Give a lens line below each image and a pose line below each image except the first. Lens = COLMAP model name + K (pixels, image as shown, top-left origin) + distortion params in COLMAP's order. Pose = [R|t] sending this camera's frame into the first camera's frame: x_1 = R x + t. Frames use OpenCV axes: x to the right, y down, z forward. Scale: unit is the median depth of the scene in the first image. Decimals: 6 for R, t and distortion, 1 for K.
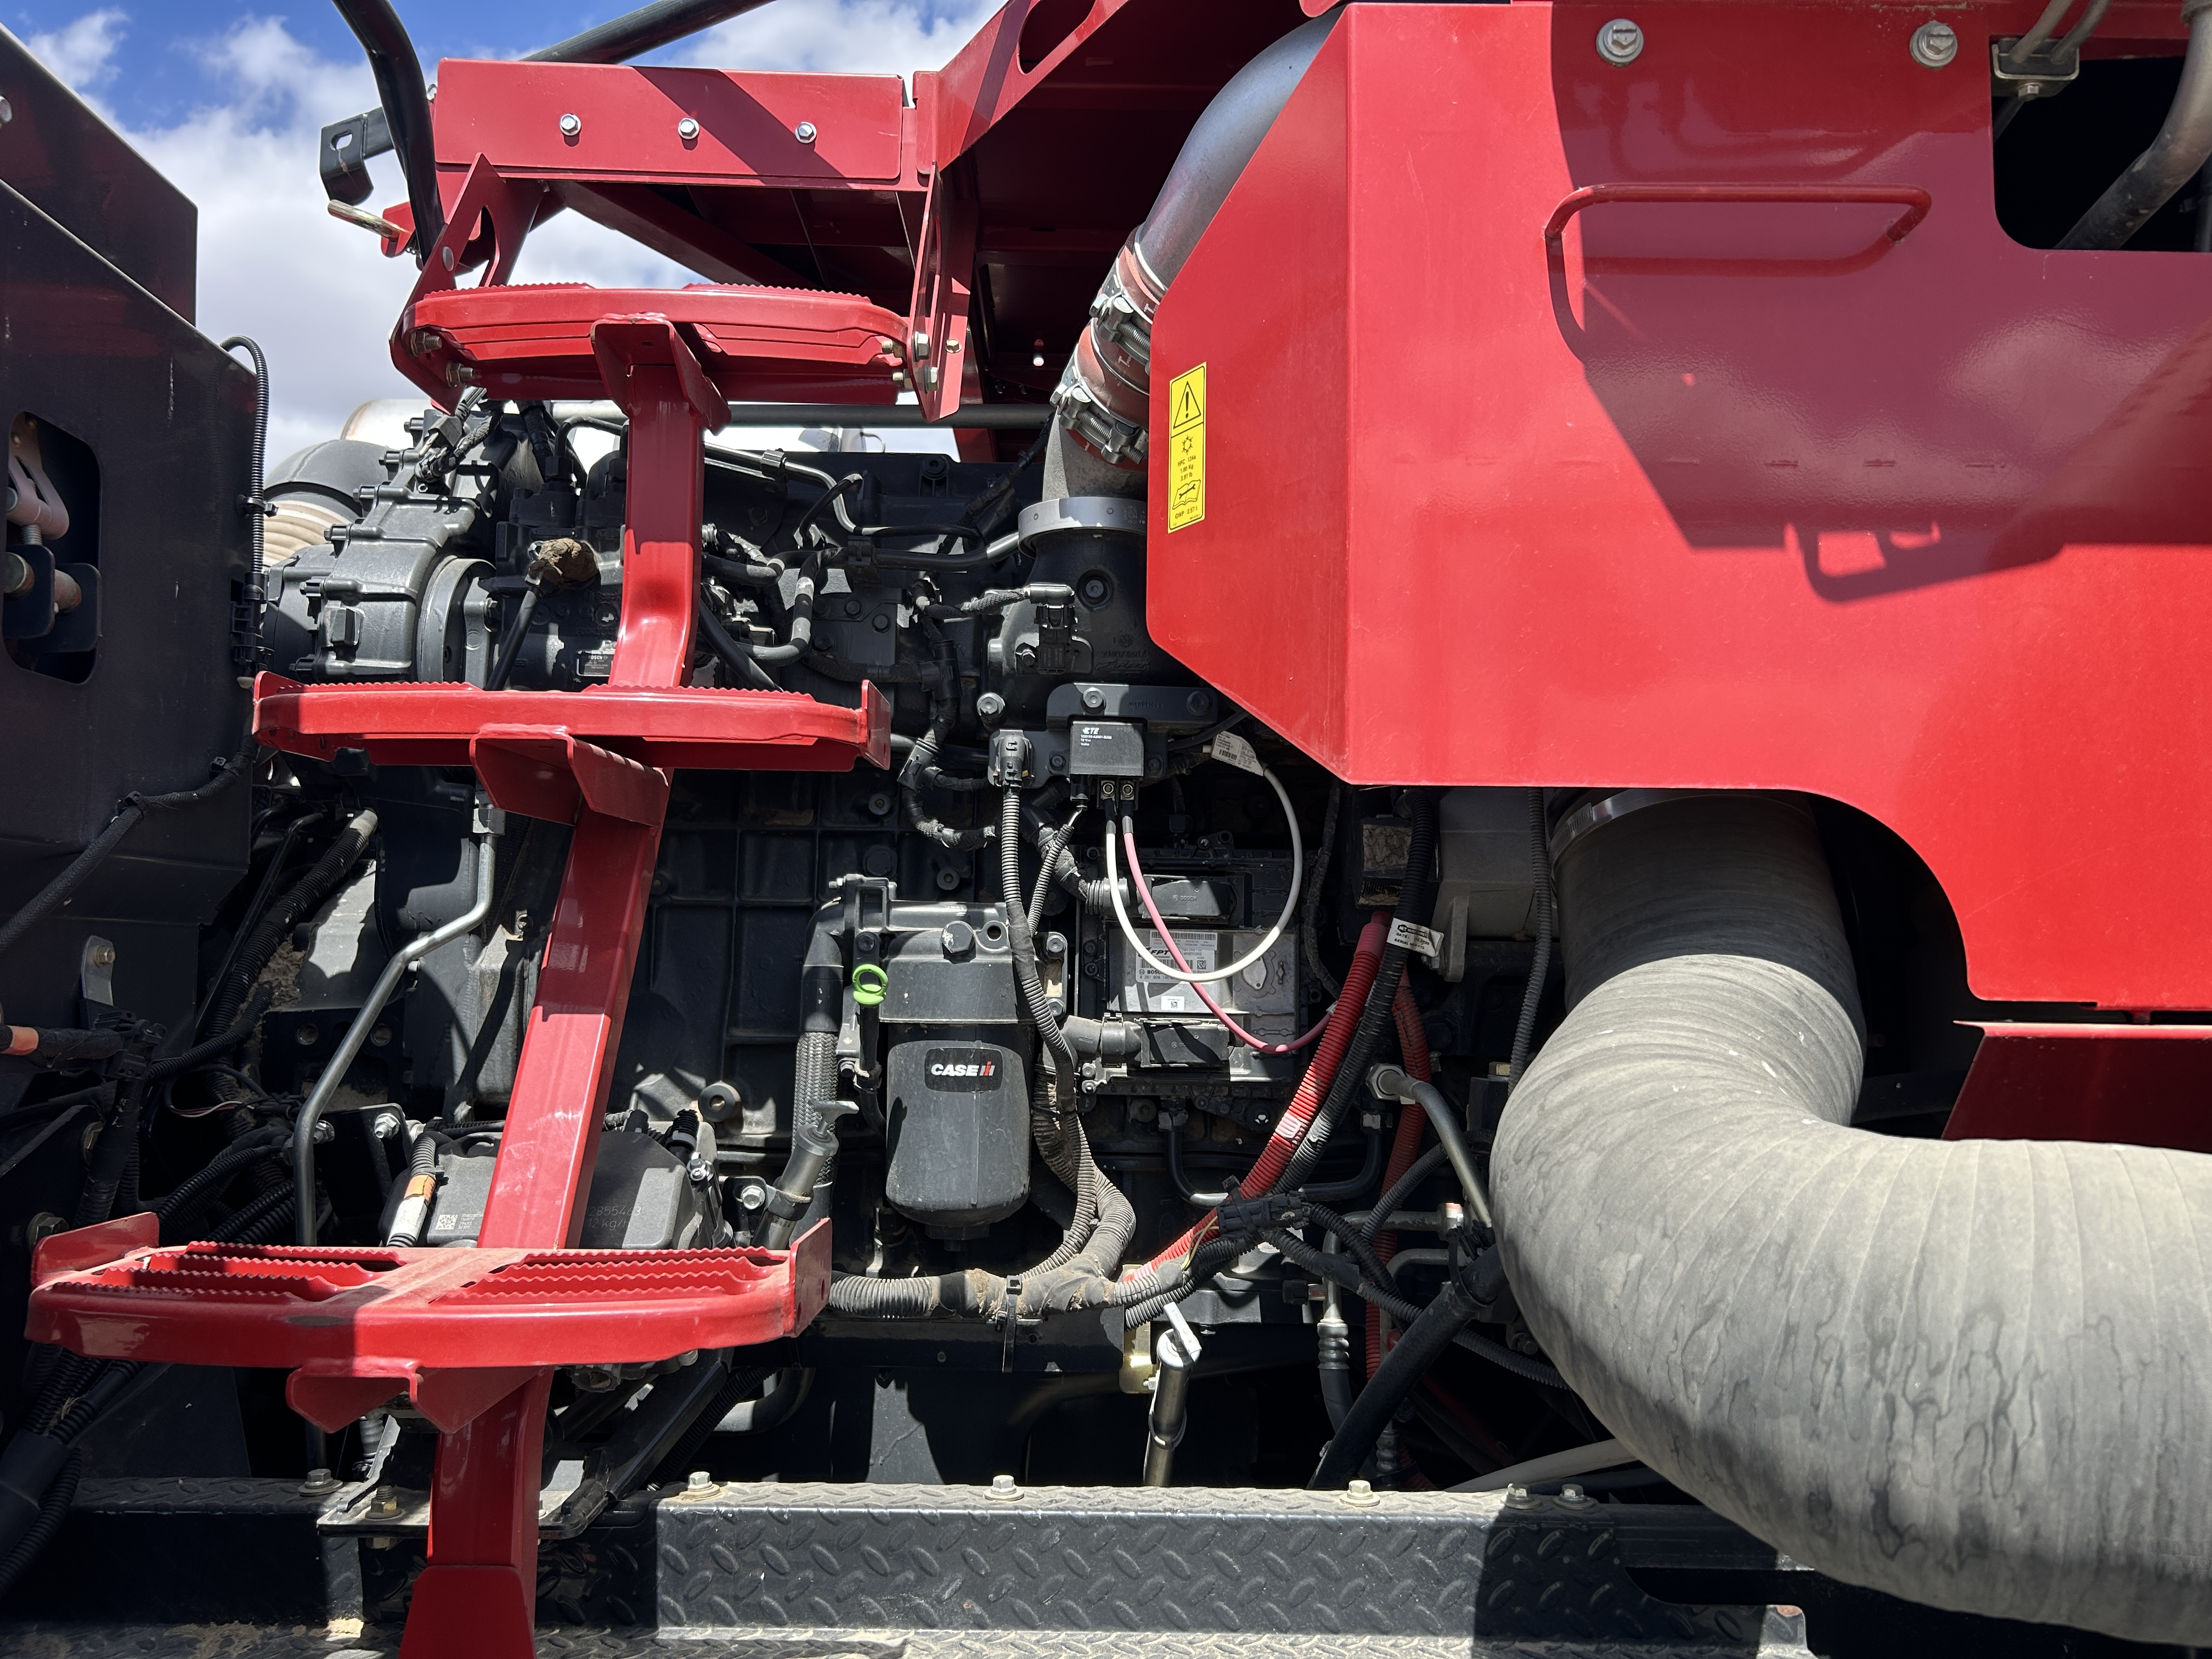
lens RADIAL K [[1706.6, 0, 1108.6], [0, 1706.6, 830.2], [0, 0, 1]] dist [-0.010601, 0.001637]
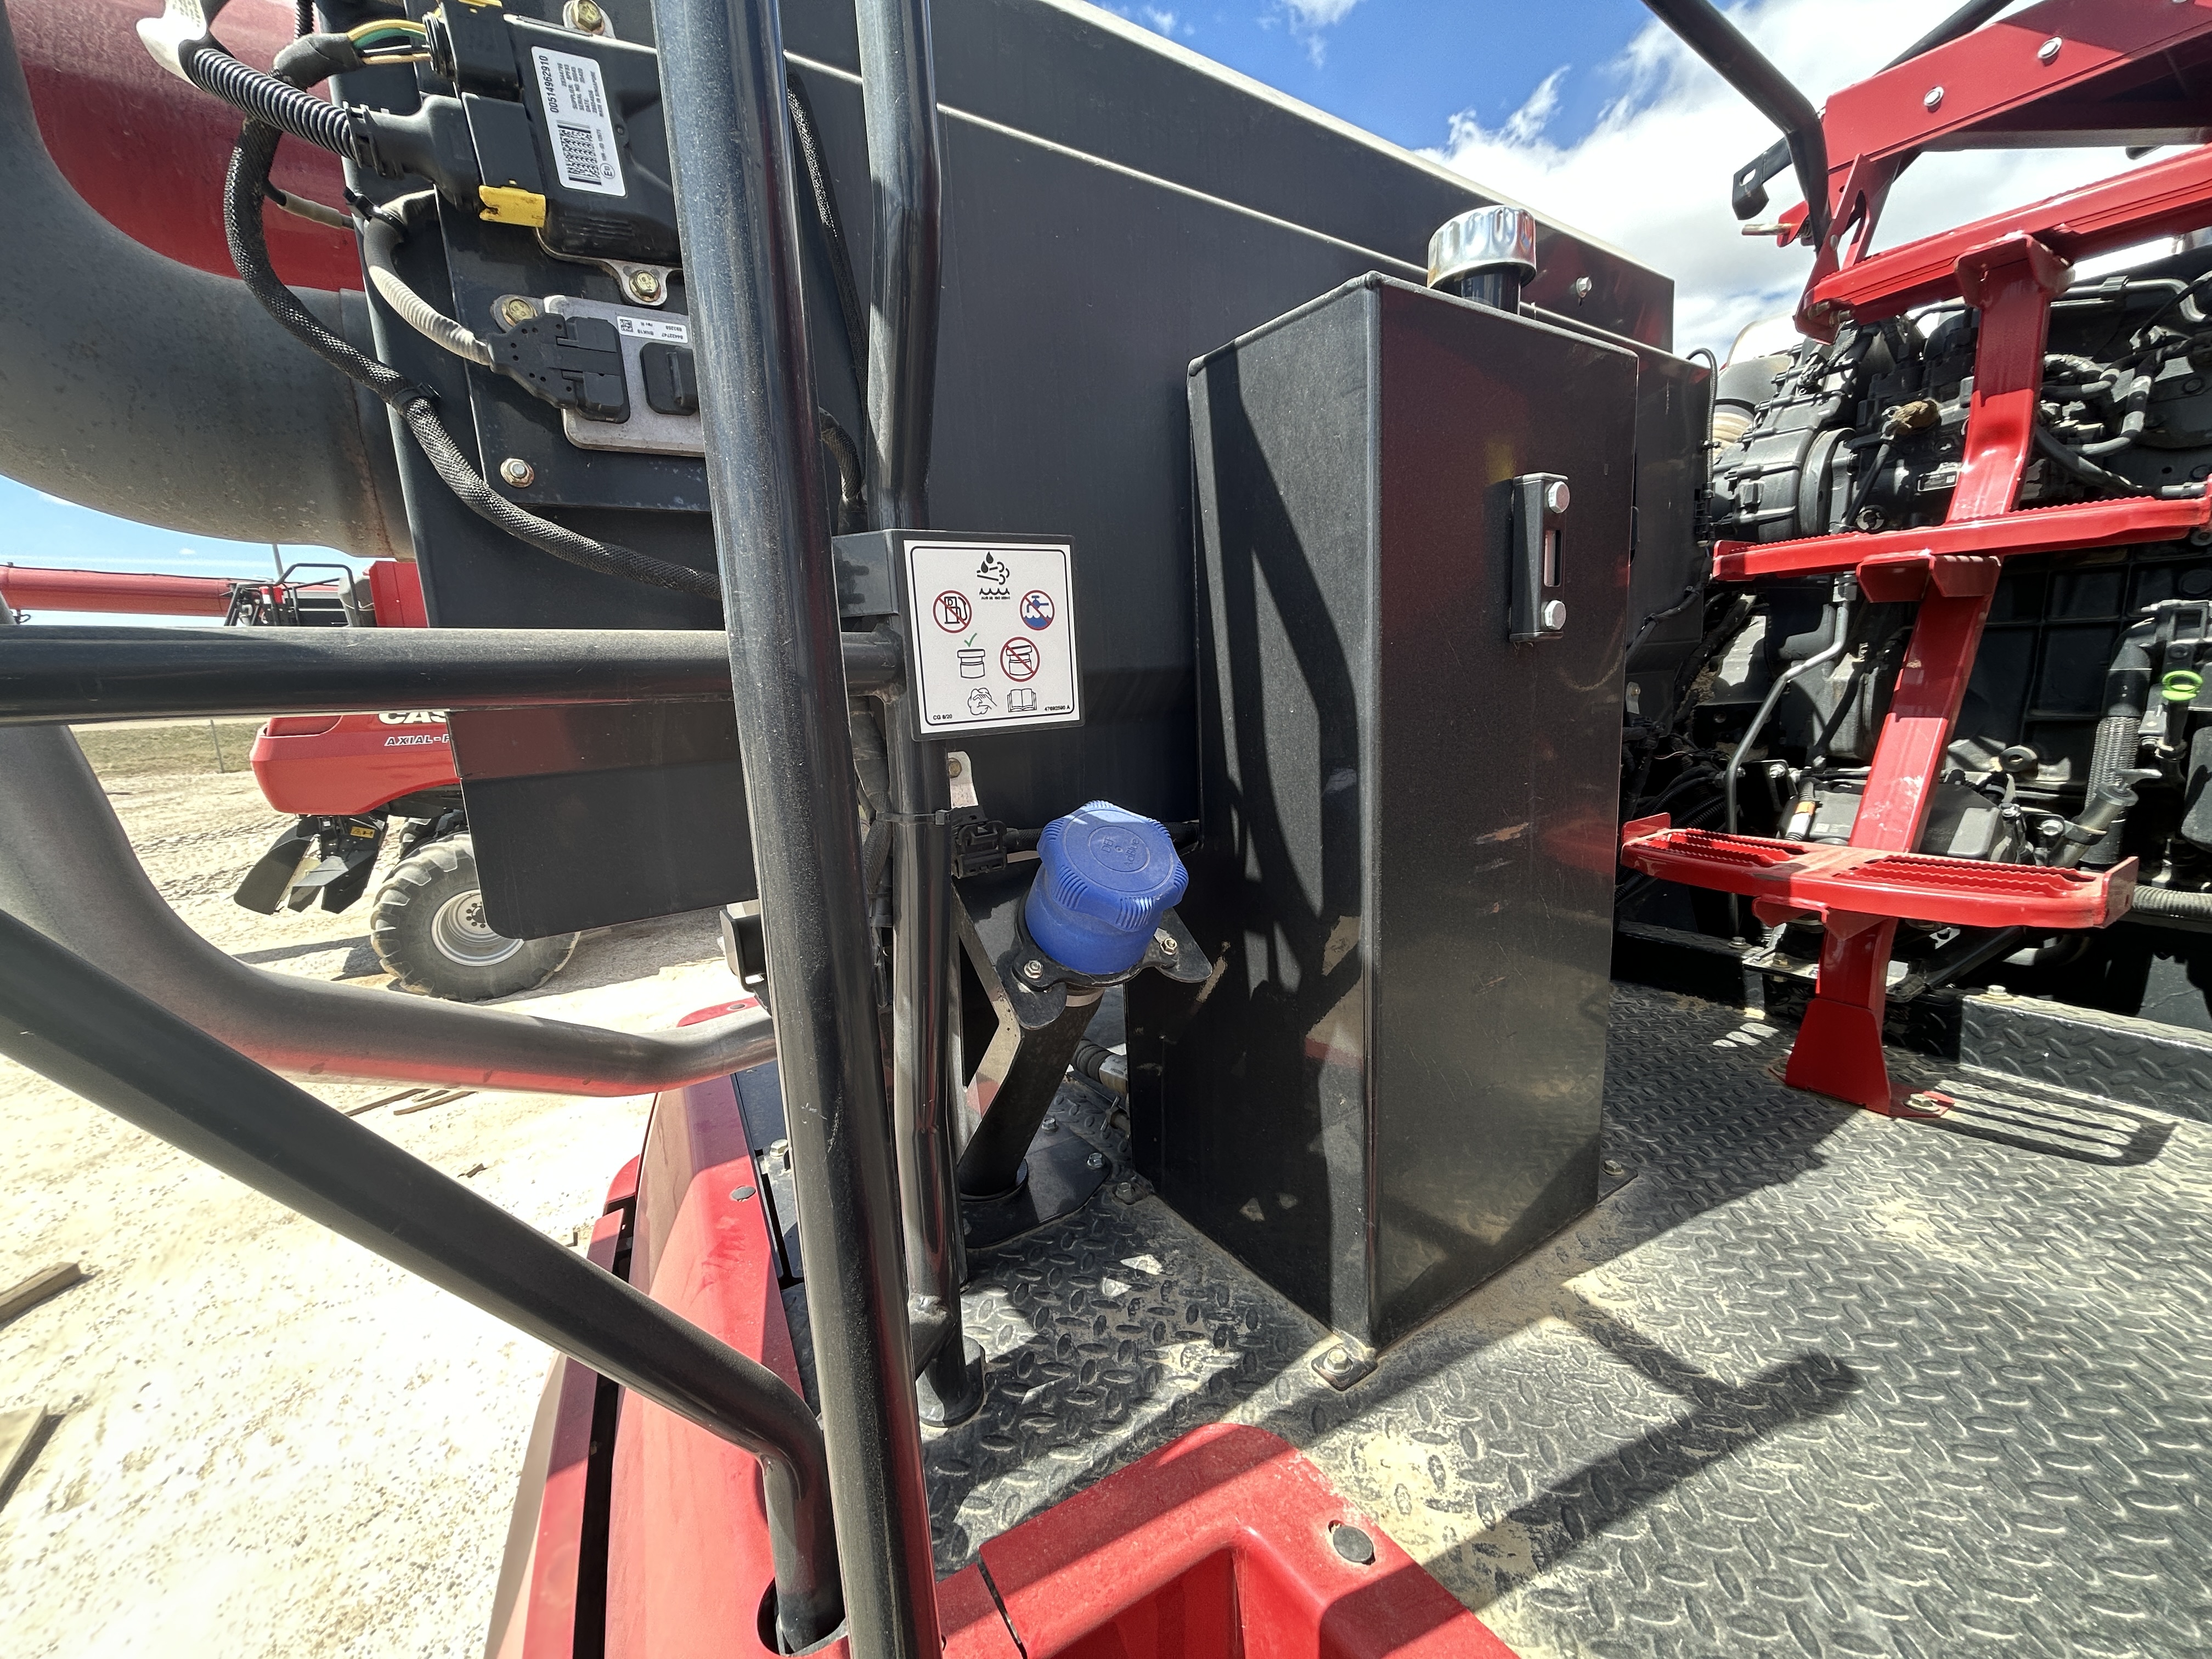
lens RADIAL K [[892.9, 0, 1105.2], [0, 892.9, 824.9], [0, 0, 1]] dist [0.005613, -0.000695]
pose [[0.549974, 0.104764, -0.828585, -0.003953], [0.121626, 0.971478, 0.203560, -0.059301], [0.826278, -0.212730, 0.521546, -0.143338]]
